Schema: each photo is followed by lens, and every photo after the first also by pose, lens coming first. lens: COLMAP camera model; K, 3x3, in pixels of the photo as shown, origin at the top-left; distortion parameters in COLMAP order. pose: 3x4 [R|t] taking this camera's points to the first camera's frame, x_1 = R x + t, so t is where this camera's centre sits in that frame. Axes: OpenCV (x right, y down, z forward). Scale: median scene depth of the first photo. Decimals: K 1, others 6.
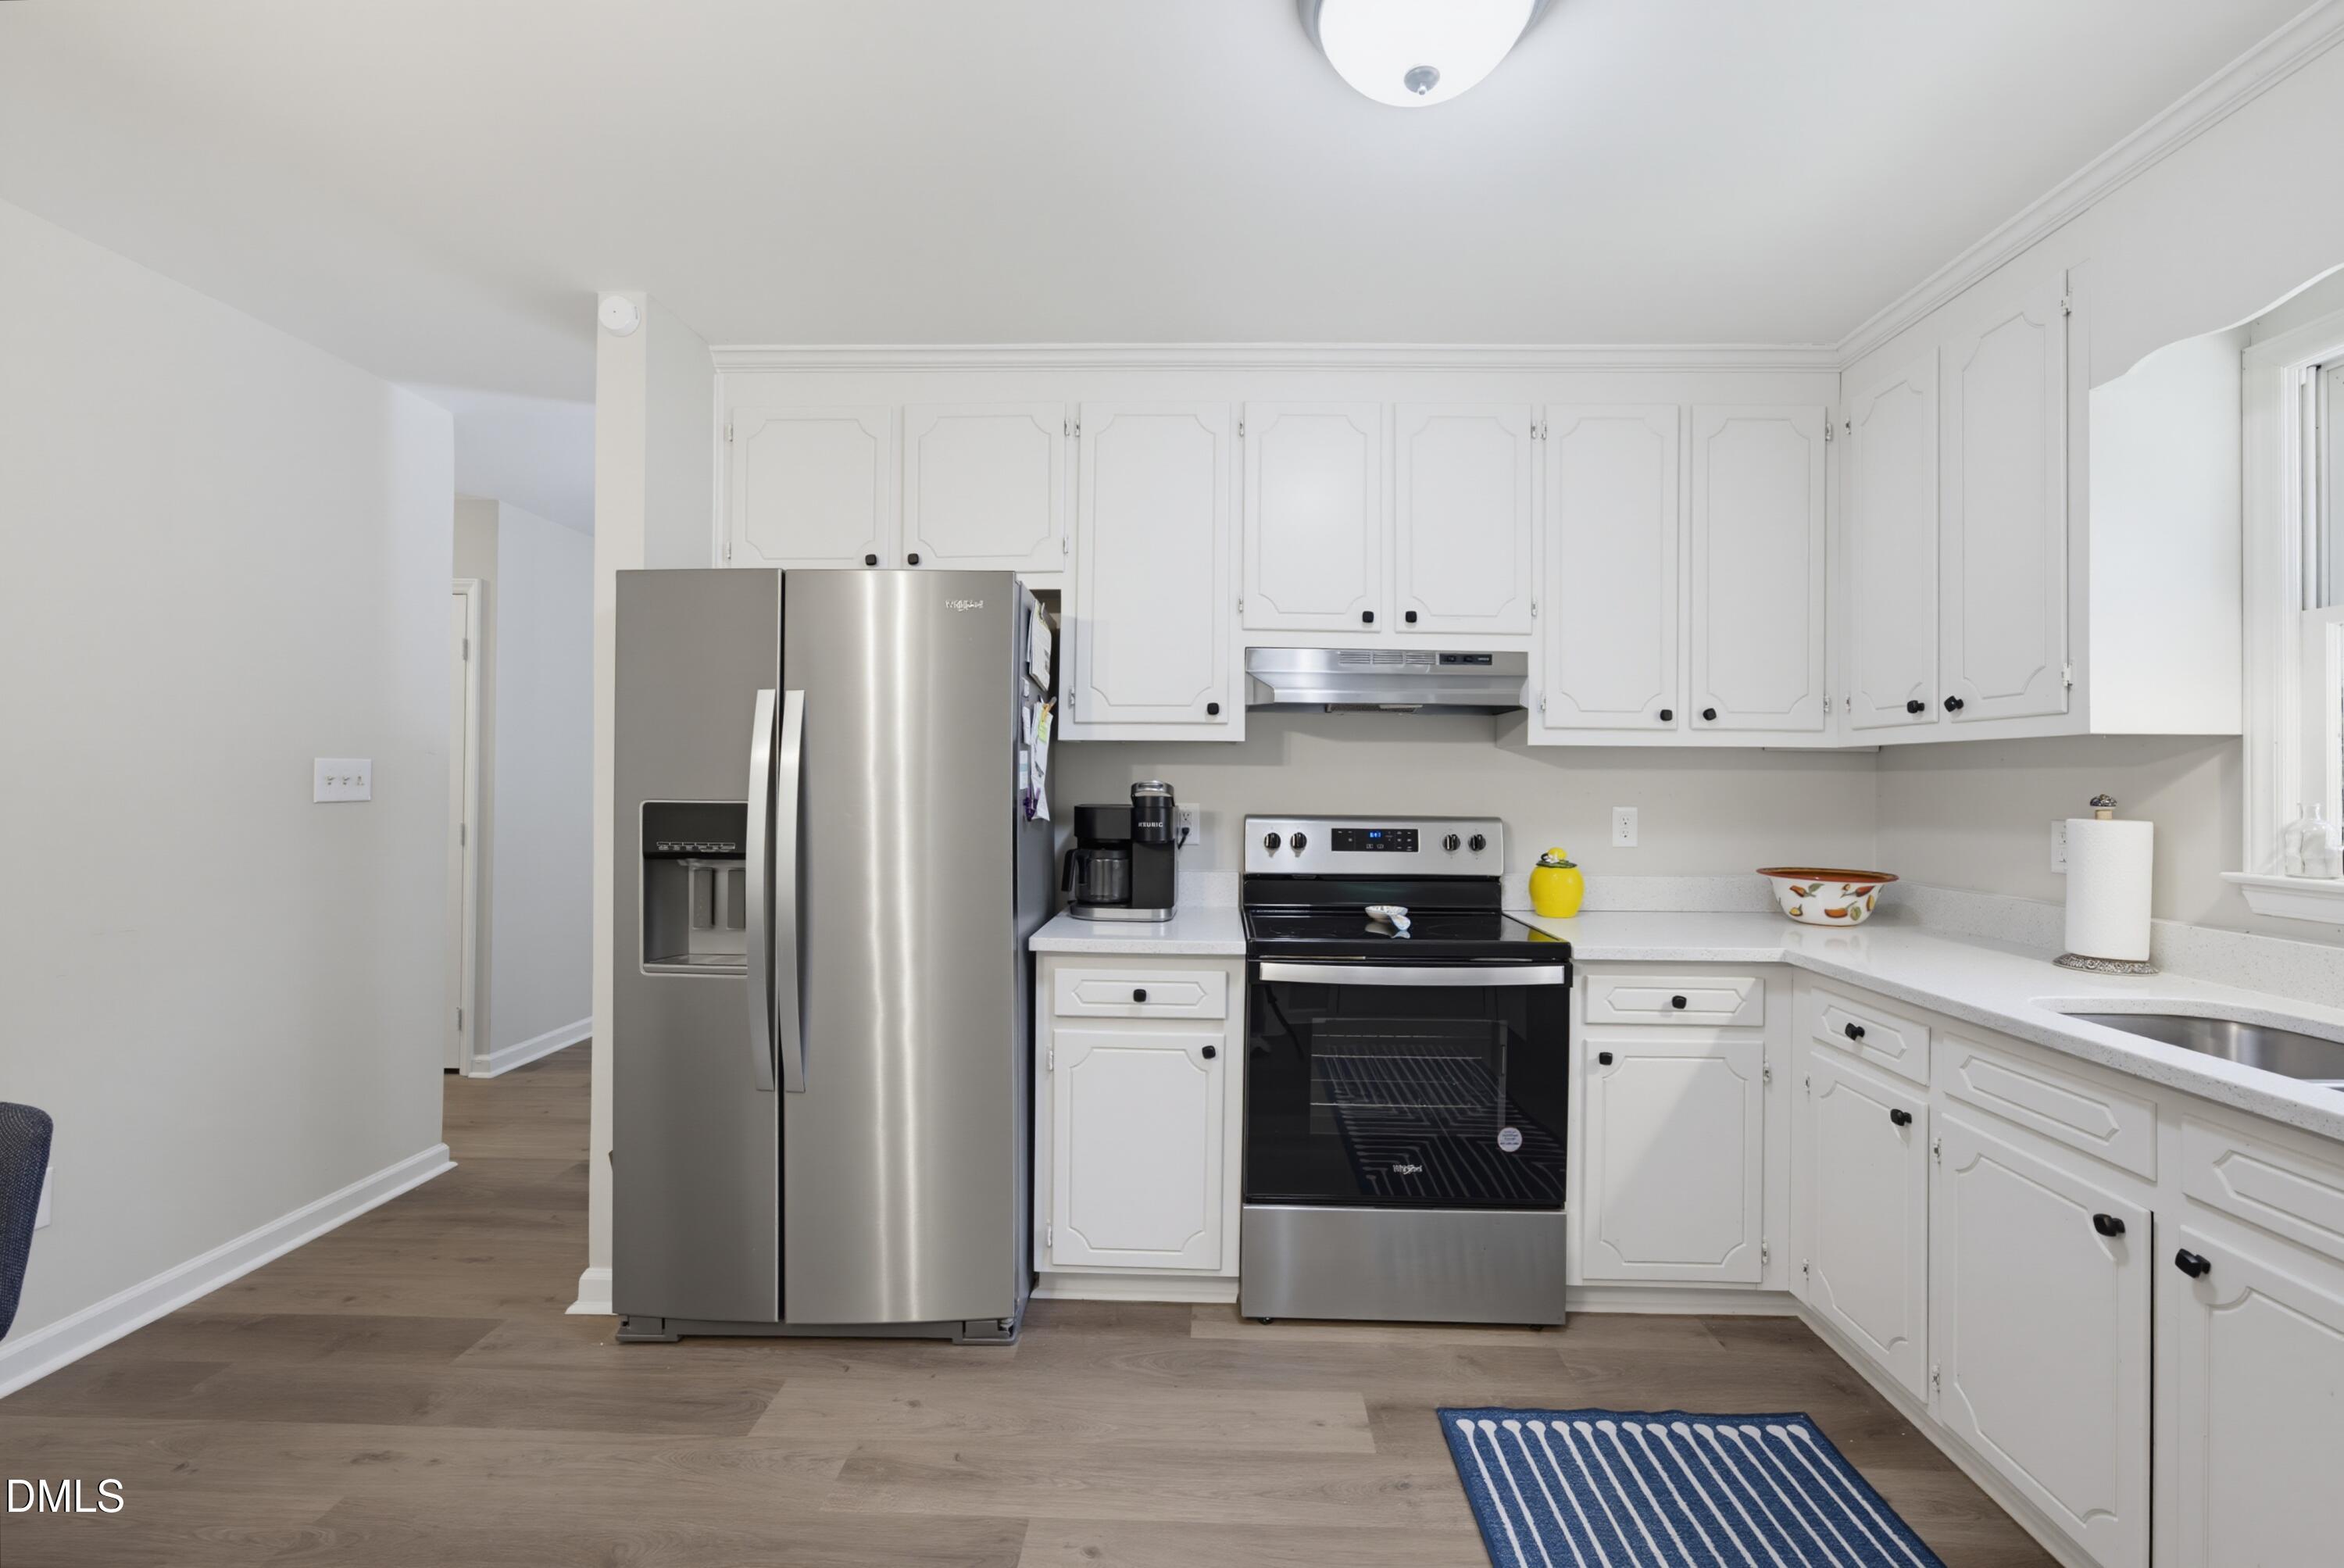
lens RADIAL K [[938.5, 0, 1179.8], [0, 938.5, 782.1], [0, 0, 1]] dist [-0.035682, 0.016229]
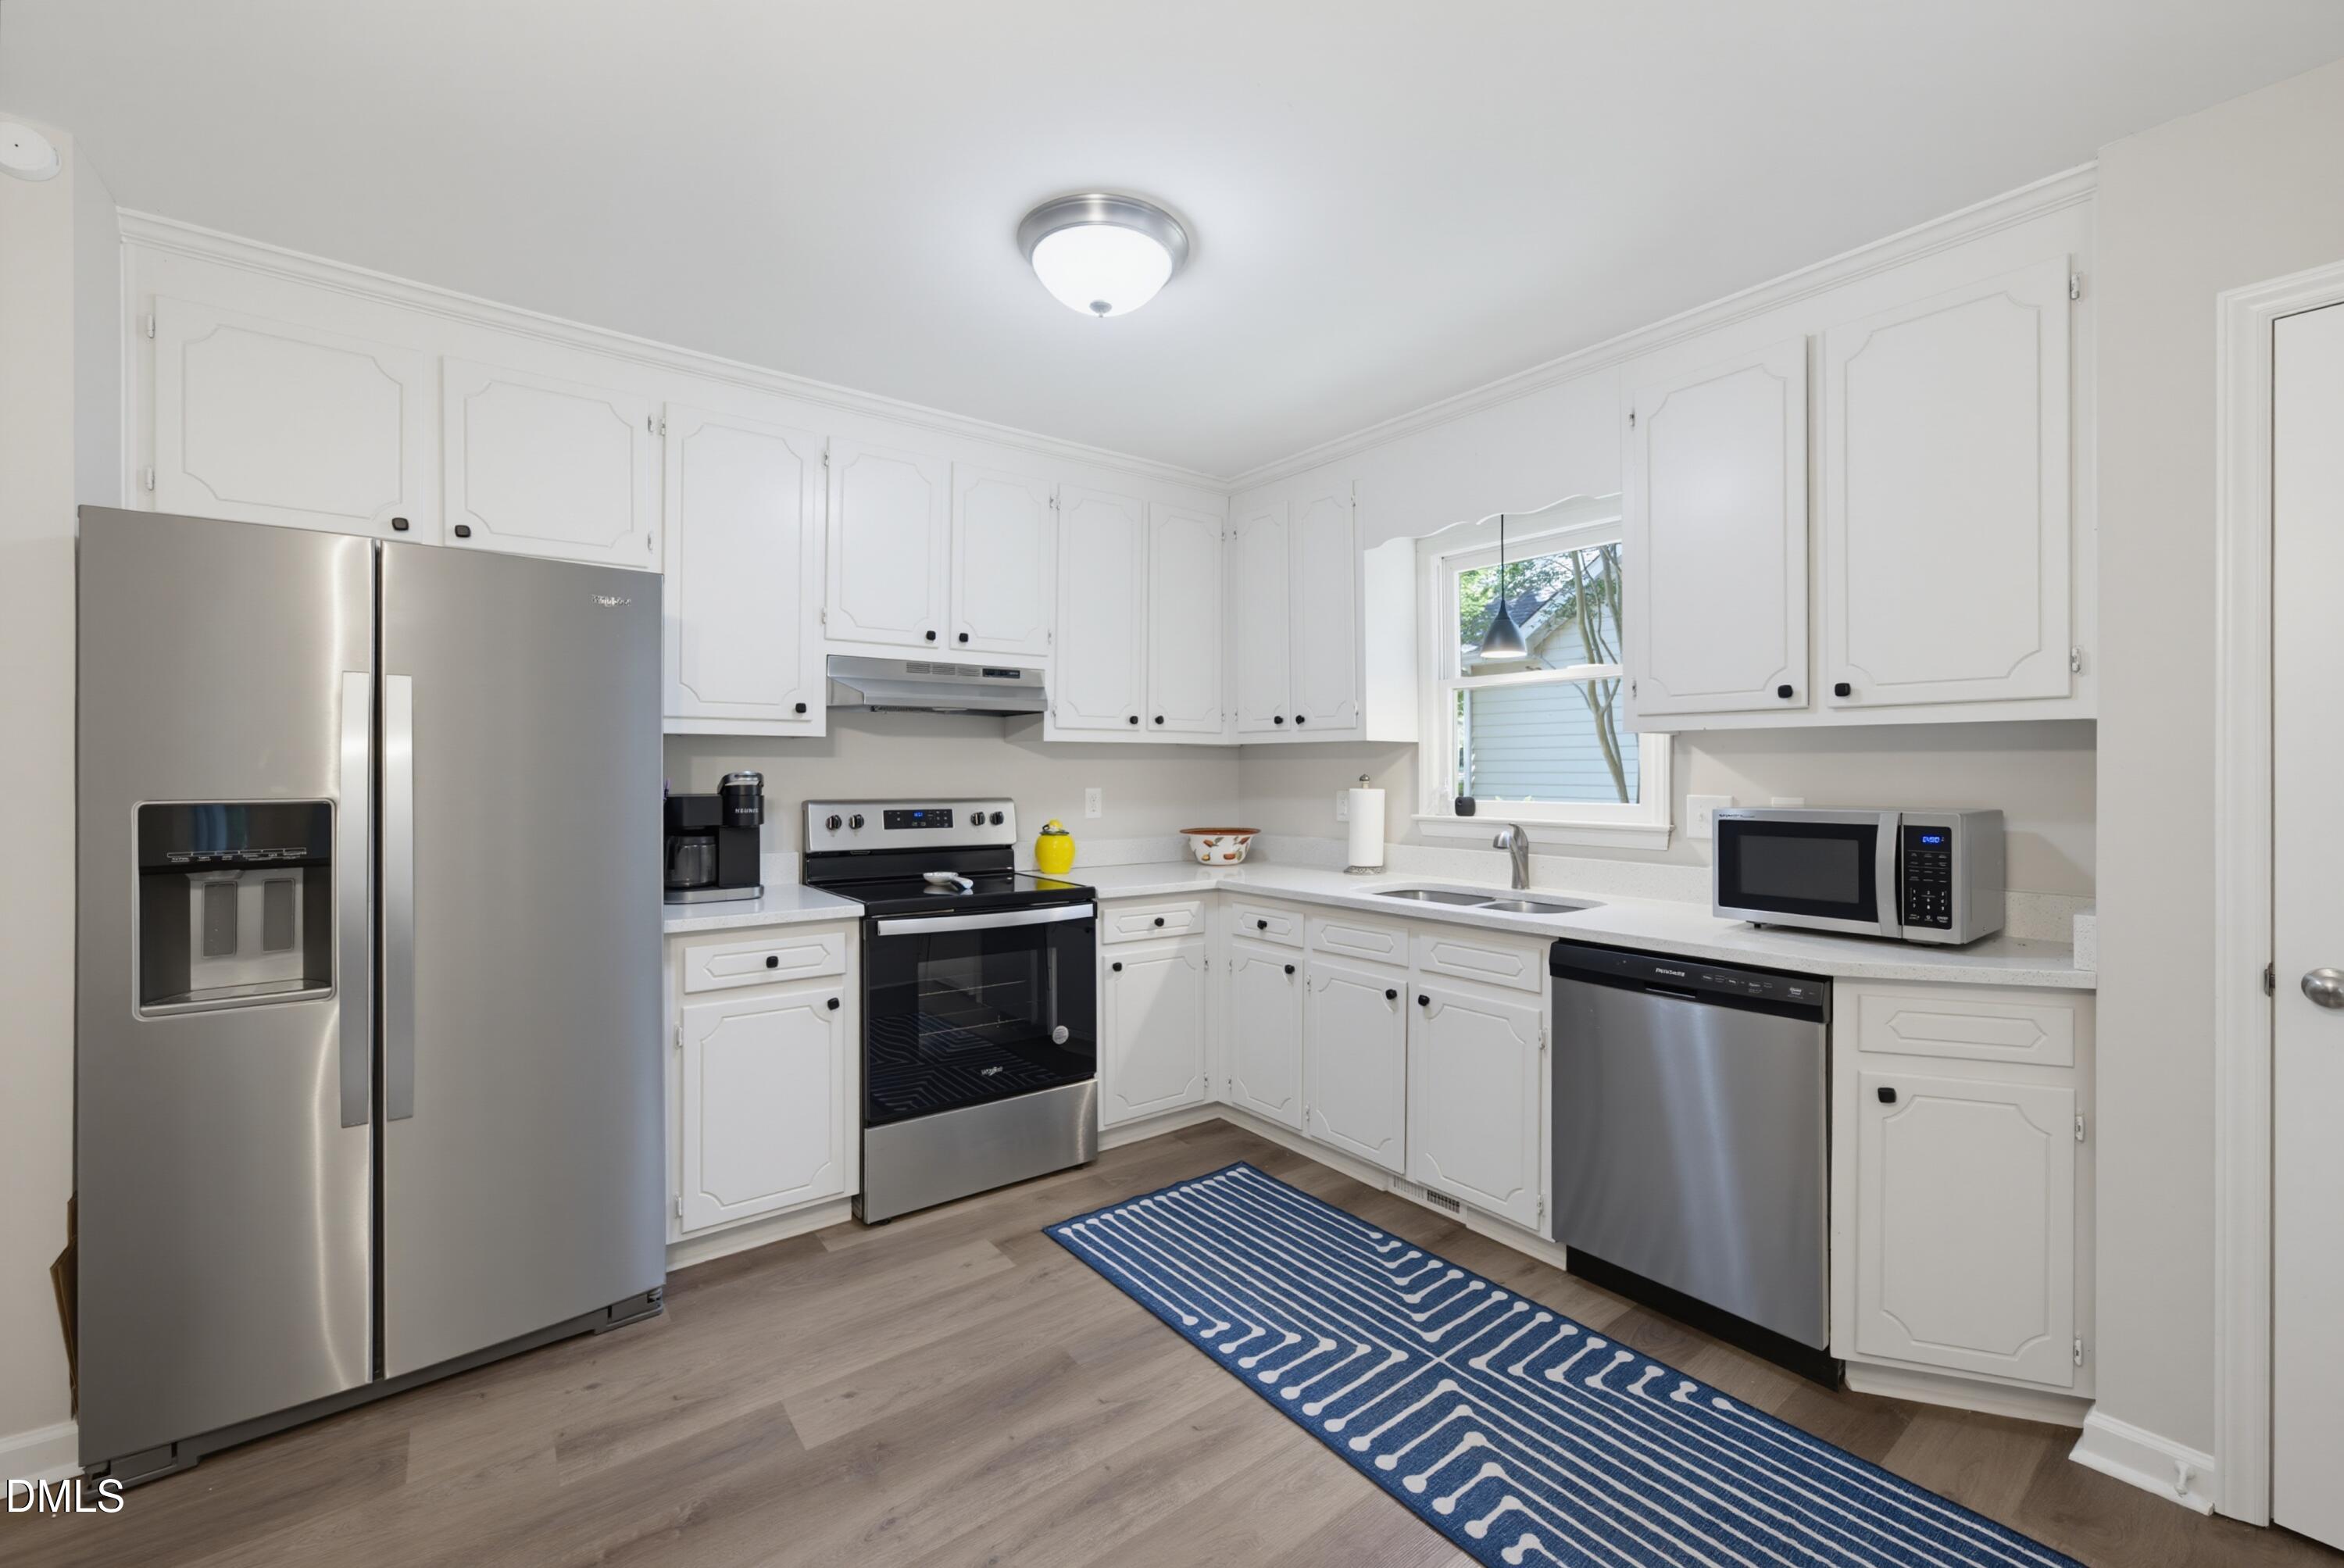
lens RADIAL K [[960.1, 0, 1151.9], [0, 960.1, 793.3], [0, 0, 1]] dist [-0.059531, 0.031691]
pose [[0.781946, -0.022053, 0.622956, -0.395934], [0.005499, 0.999579, 0.028482, -0.004837], [-0.623322, -0.018846, 0.781738, -0.161885]]
